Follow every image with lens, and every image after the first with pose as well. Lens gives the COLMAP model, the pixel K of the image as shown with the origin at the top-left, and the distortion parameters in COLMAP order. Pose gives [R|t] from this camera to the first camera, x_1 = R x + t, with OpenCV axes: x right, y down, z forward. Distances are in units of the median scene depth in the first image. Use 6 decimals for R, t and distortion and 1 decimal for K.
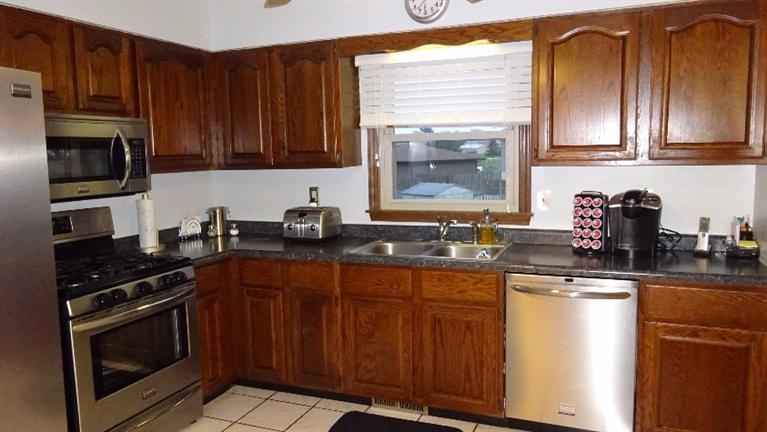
lens RADIAL K [[563.7, 0, 383.5], [0, 563.7, 216.0], [0, 0, 1]] dist [0.003753, 0.002534]
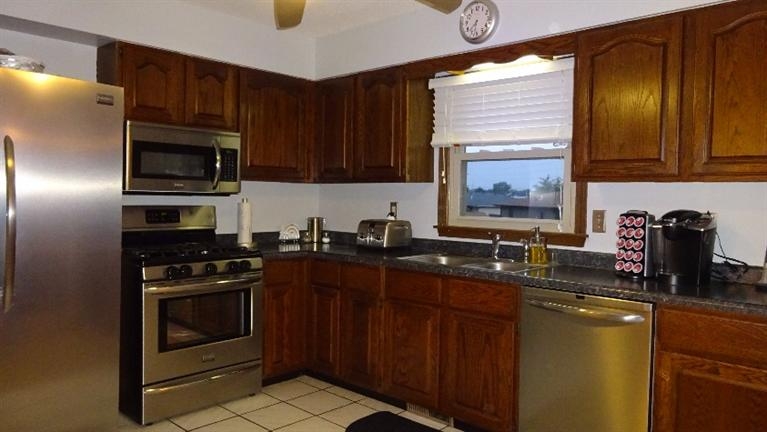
lens RADIAL K [[563.7, 0, 383.5], [0, 563.7, 216.0], [0, 0, 1]] dist [0.003753, 0.002534]
pose [[0.934008, 0.052504, -0.353373, 0.292839], [-0.080178, 0.994716, -0.064128, 0.054921], [0.348139, 0.088228, 0.933282, -0.005562]]
